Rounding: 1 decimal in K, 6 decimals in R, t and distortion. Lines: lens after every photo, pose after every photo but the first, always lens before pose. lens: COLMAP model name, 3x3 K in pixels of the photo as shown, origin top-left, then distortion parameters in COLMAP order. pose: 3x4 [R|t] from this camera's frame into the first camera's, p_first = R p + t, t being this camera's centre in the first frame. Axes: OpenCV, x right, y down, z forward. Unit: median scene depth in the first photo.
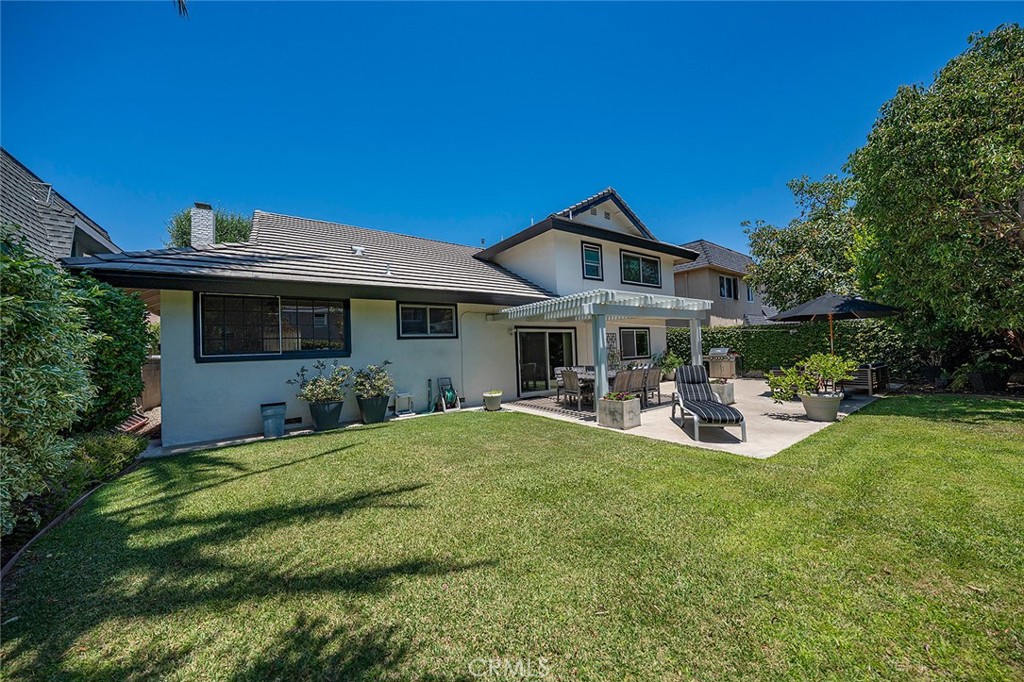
lens RADIAL K [[345.3, 0, 504.0], [0, 345.3, 340.7], [0, 0, 1]] dist [0.000546, 0.000072]
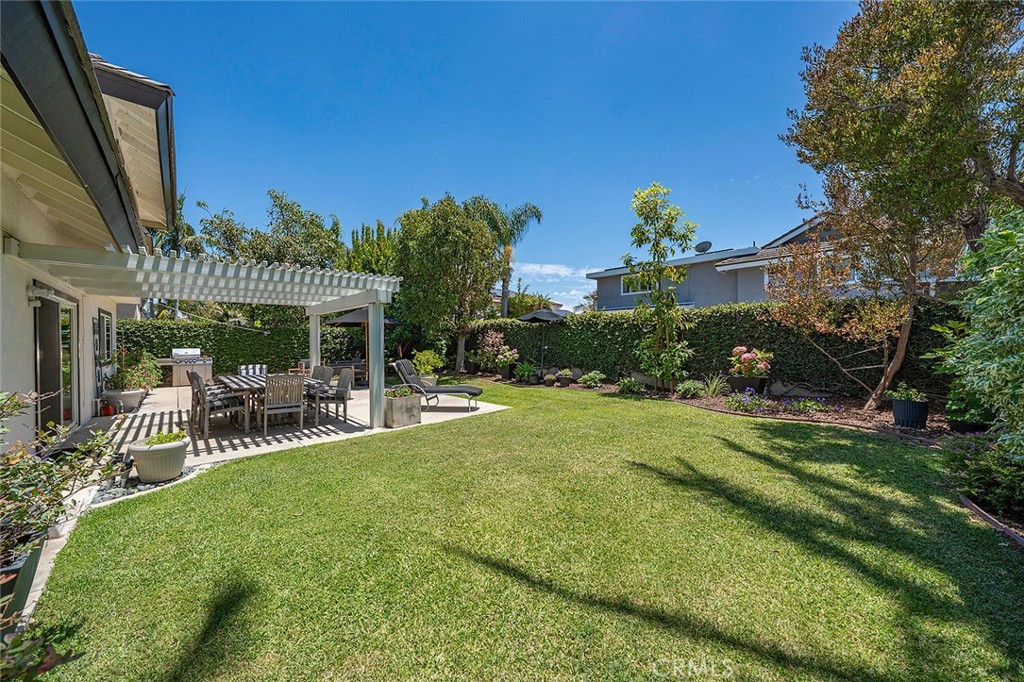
lens RADIAL K [[369.5, 0, 510.8], [0, 369.5, 340.8], [0, 0, 1]] dist [0.001554, -0.000193]
pose [[-0.131759, 0.035036, 0.990662, -0.523935], [-0.018004, 0.999126, -0.037730, 0.036801], [-0.991118, -0.022807, -0.131013, 0.604381]]
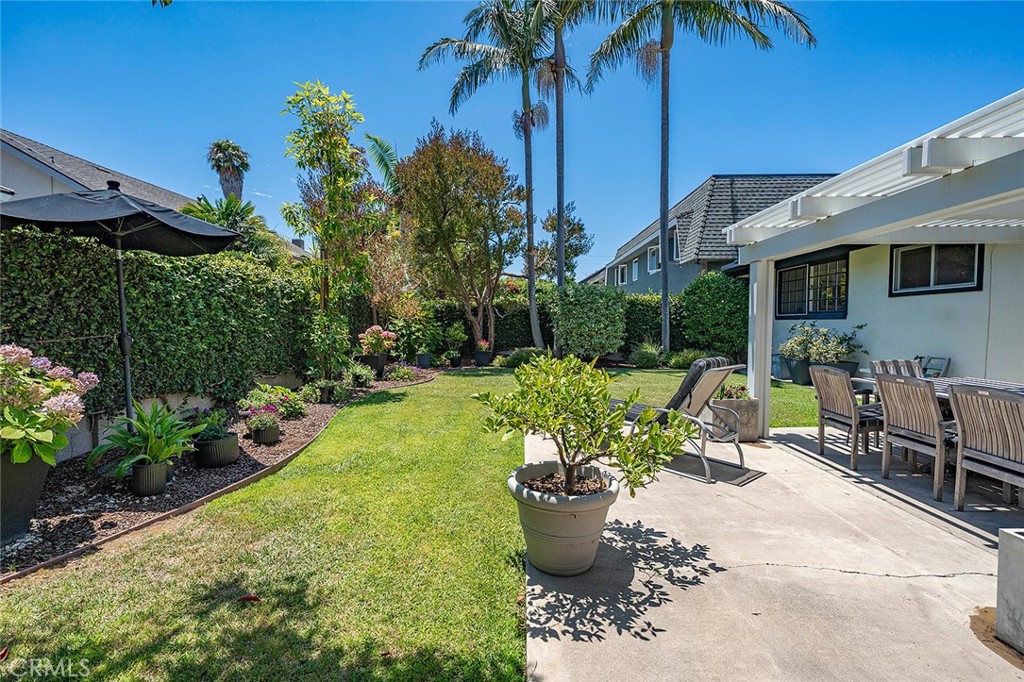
lens RADIAL K [[454.9, 0, 519.7], [0, 454.9, 334.8], [0, 0, 1]] dist [0.003295, -0.000355]
pose [[-0.598518, 0.057510, -0.799043, 0.898061], [0.044591, 0.998265, 0.038448, 0.002912], [0.799868, -0.012618, -0.600044, 0.862039]]
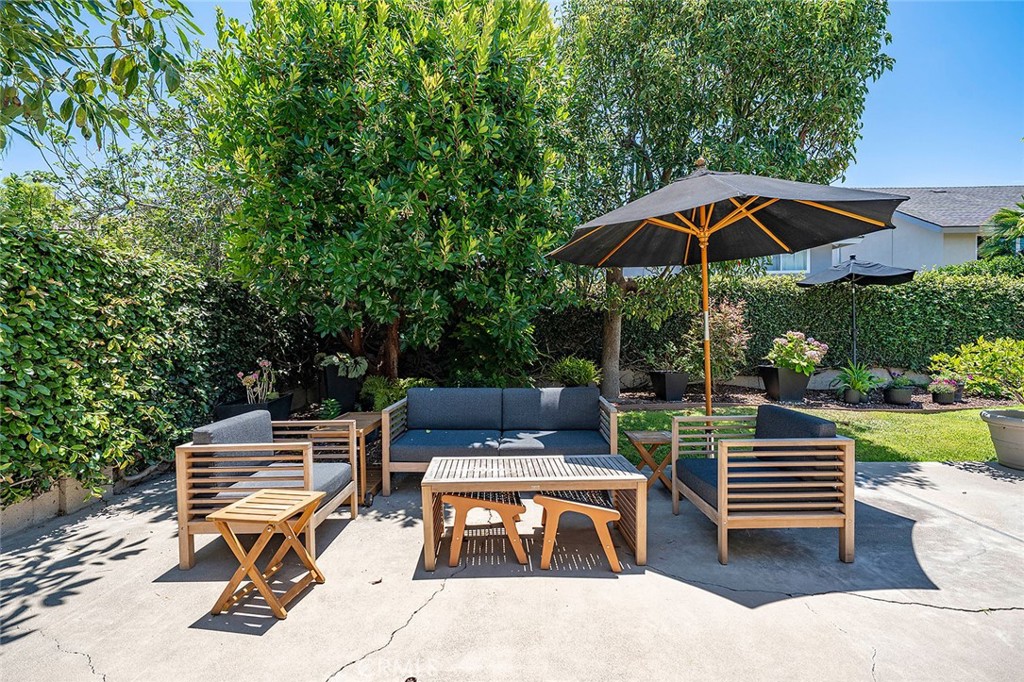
lens RADIAL K [[454.9, 0, 509.0], [0, 454.9, 342.7], [0, 0, 1]] dist [0.003295, -0.000355]
pose [[-0.818286, 0.030059, 0.574025, 0.817775], [0.022480, 0.999541, -0.020296, 0.029712], [-0.574371, -0.003704, -0.818587, 1.401327]]
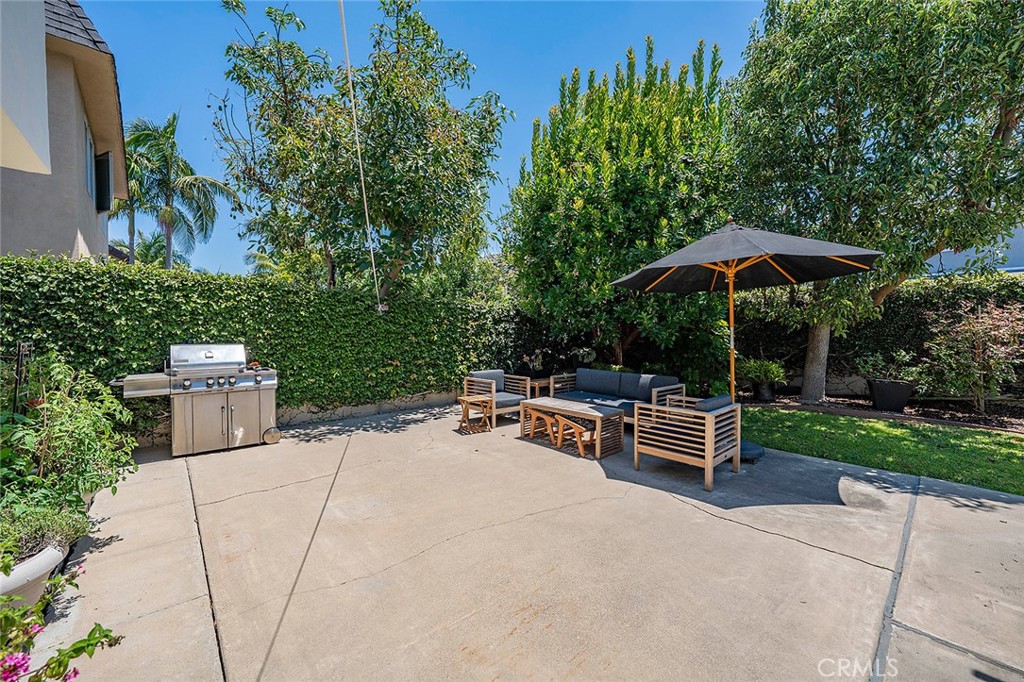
lens RADIAL K [[396.1, 0, 509.8], [0, 396.1, 339.9], [0, 0, 1]] dist [-0.000087, 0.000142]
pose [[-0.110283, 0.014995, 0.993787, 0.443195], [-0.023987, 0.999555, -0.017744, 0.028094], [-0.993611, -0.025795, -0.109874, 1.287952]]
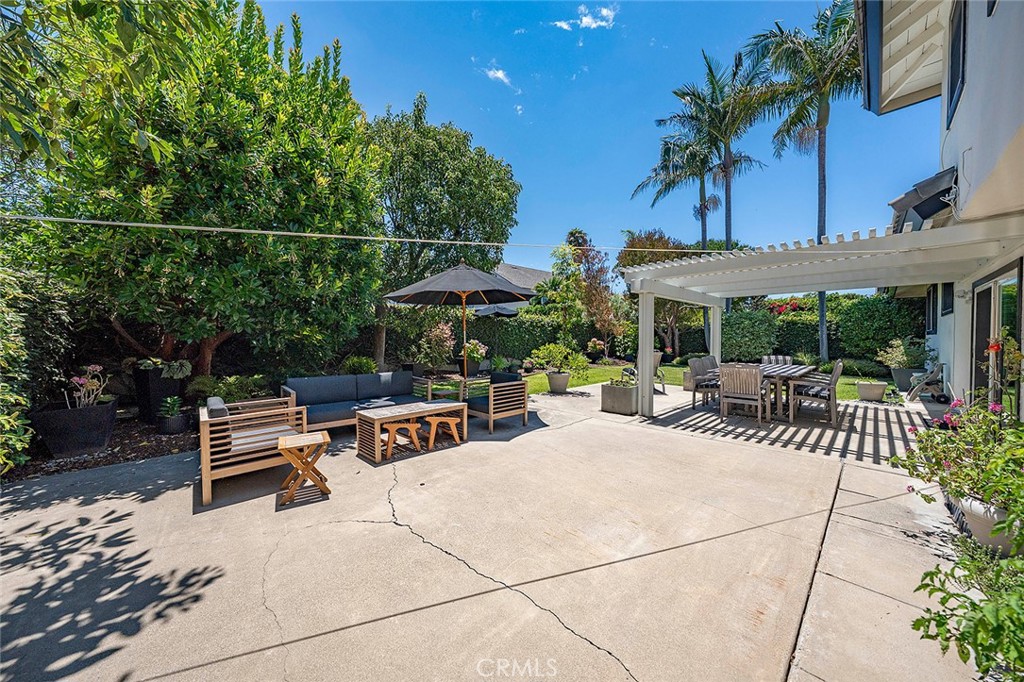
lens RADIAL K [[345.3, 0, 508.0], [0, 345.3, 342.3], [0, 0, 1]] dist [0.000546, 0.000072]
pose [[-0.989145, 0.034791, -0.142766, 0.921807], [0.036348, 0.999305, -0.008312, 0.027112], [0.142378, -0.013411, -0.989722, 1.629582]]
